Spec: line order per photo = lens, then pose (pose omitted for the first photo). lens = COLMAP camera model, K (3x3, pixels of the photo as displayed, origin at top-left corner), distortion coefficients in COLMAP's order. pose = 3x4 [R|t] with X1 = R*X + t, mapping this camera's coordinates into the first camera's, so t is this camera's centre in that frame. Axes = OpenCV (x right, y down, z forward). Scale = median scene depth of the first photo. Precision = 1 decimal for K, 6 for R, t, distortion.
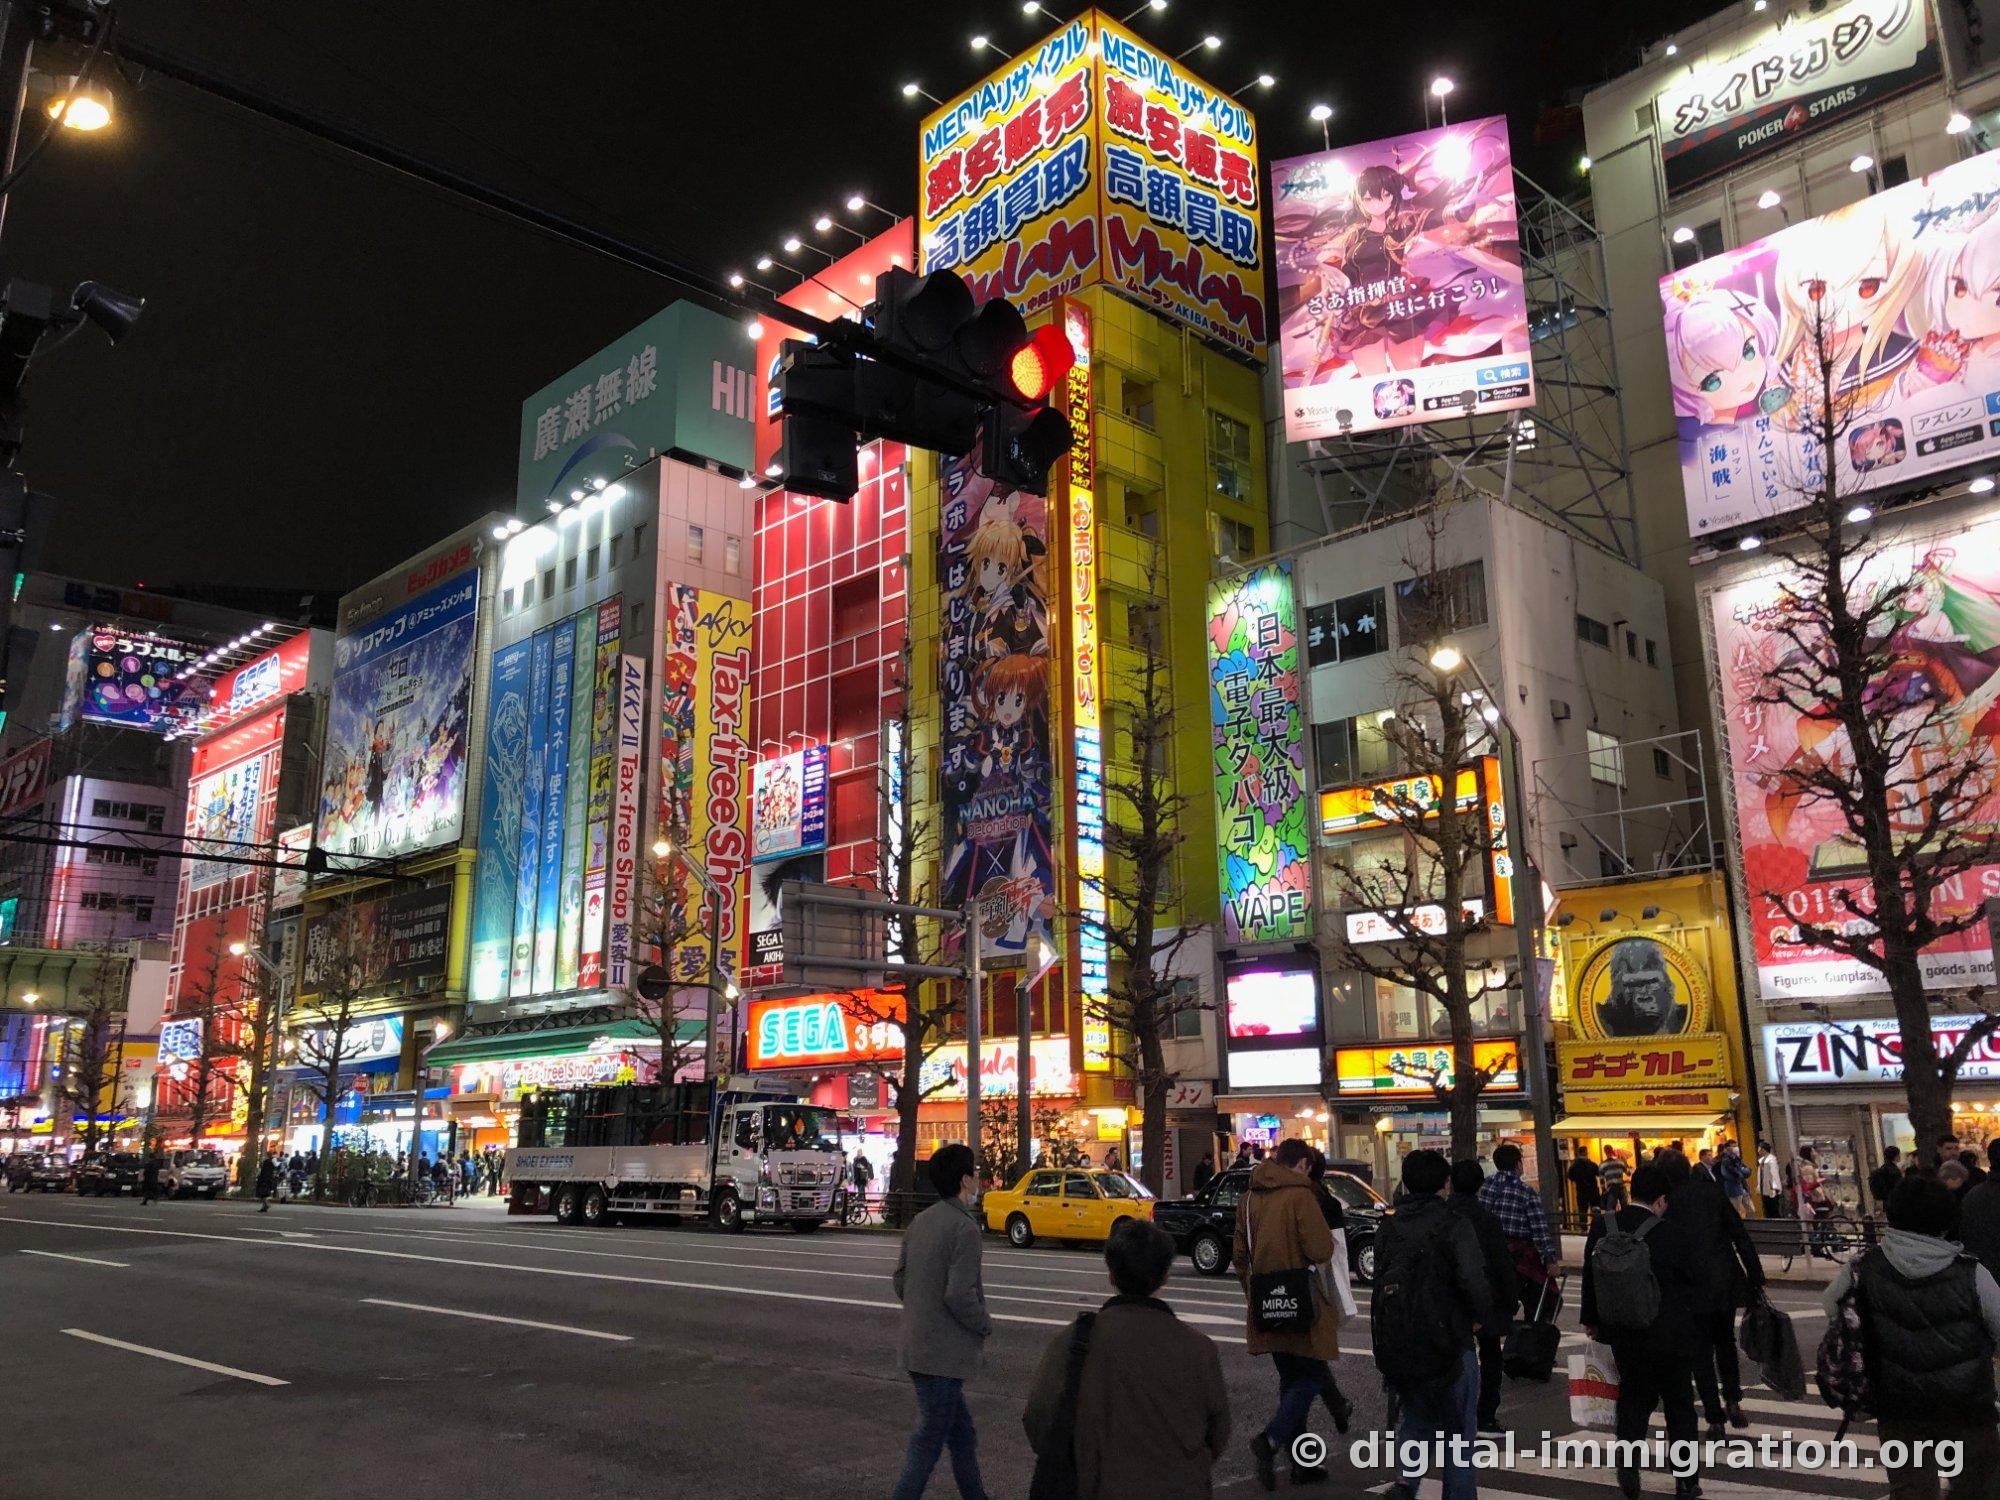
lens RADIAL K [[1645.3, 0, 990.8], [0, 1645.3, 726.4], [0, 0, 1]] dist [0.036601, -0.001533]
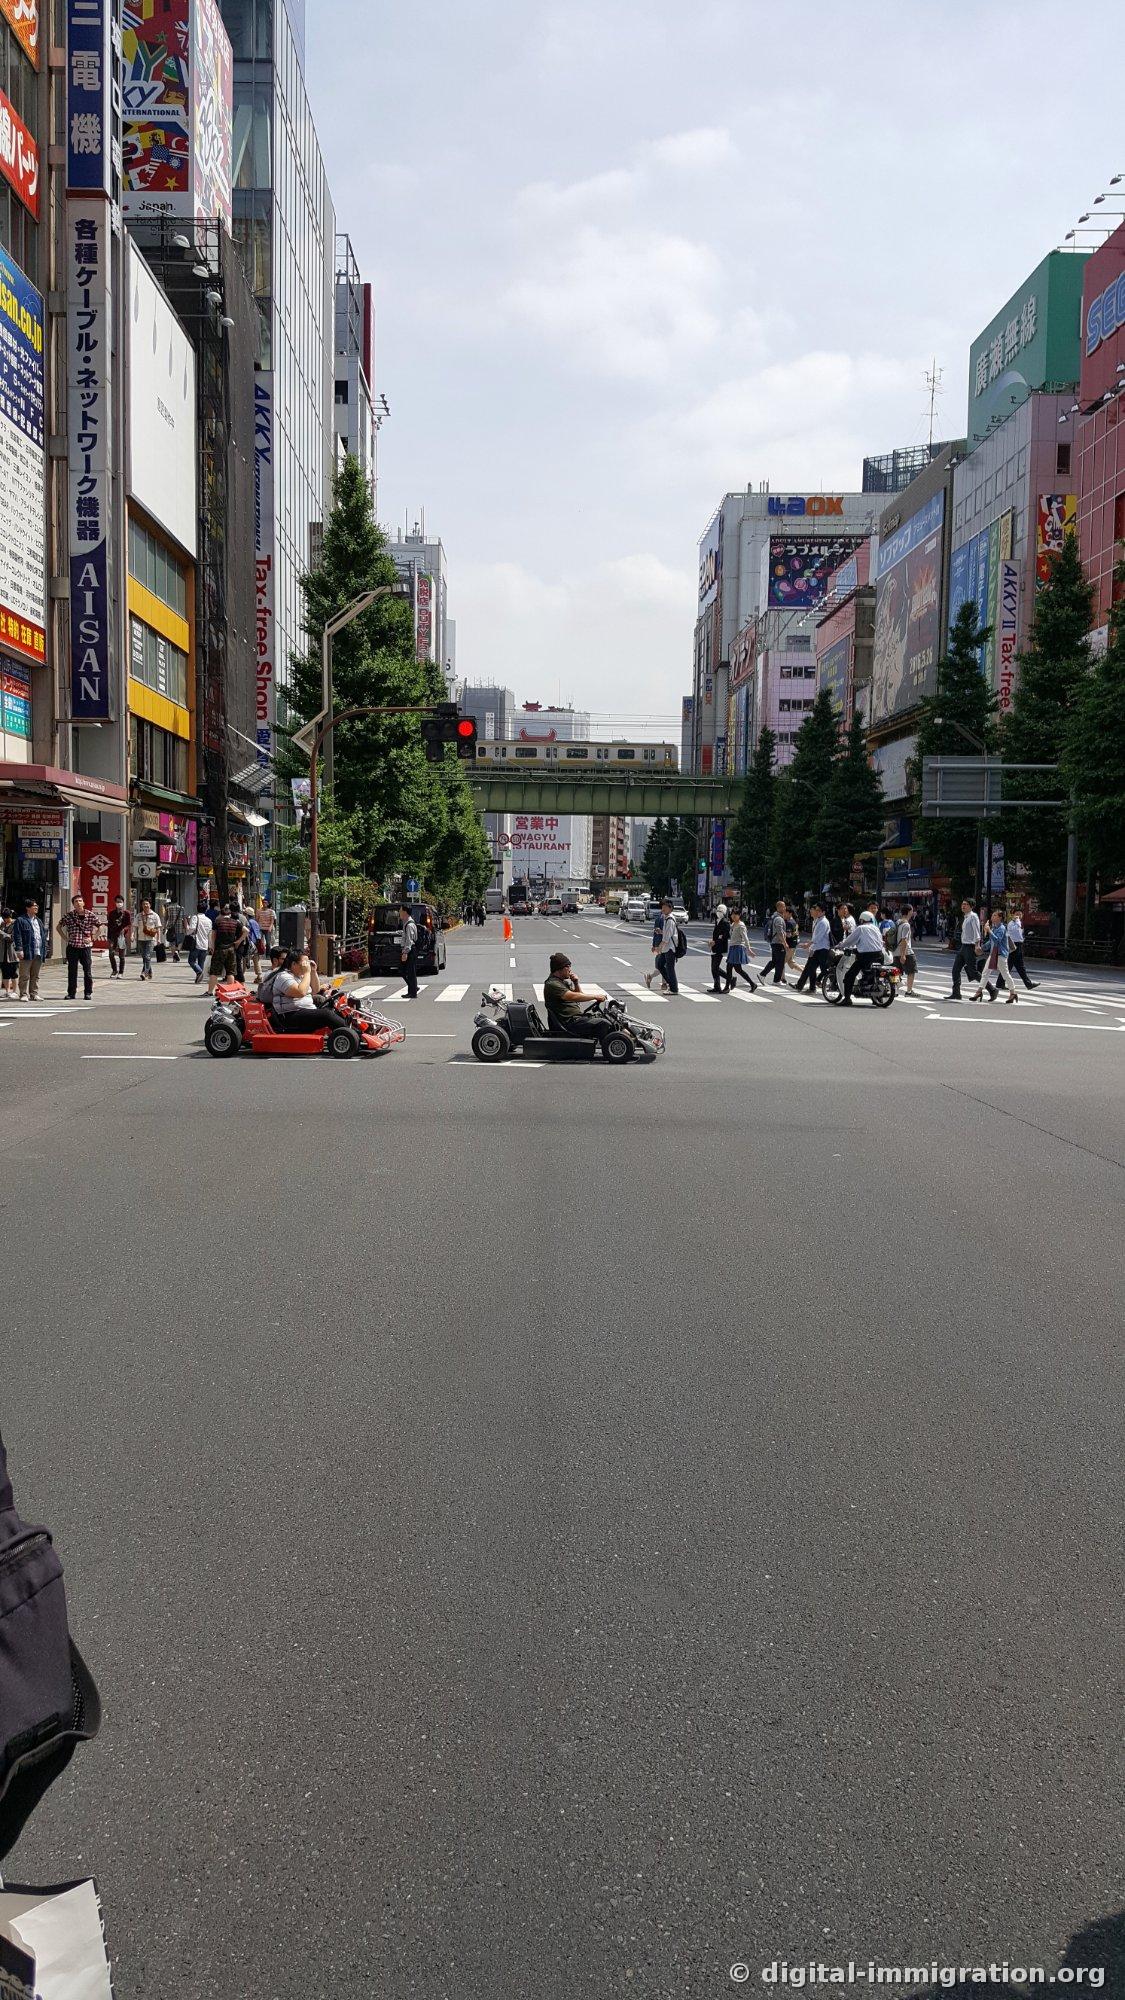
lens RADIAL K [[1466.1, 0, 562.5], [0, 1466.1, 1000.0], [0, 0, 1]] dist [0.008031, -0.000429]
pose [[0.752171, 0.060455, -0.656189, 0.312302], [0.145314, 0.956053, 0.254651, -0.055545], [0.642746, -0.286895, 0.710330, -0.197484]]
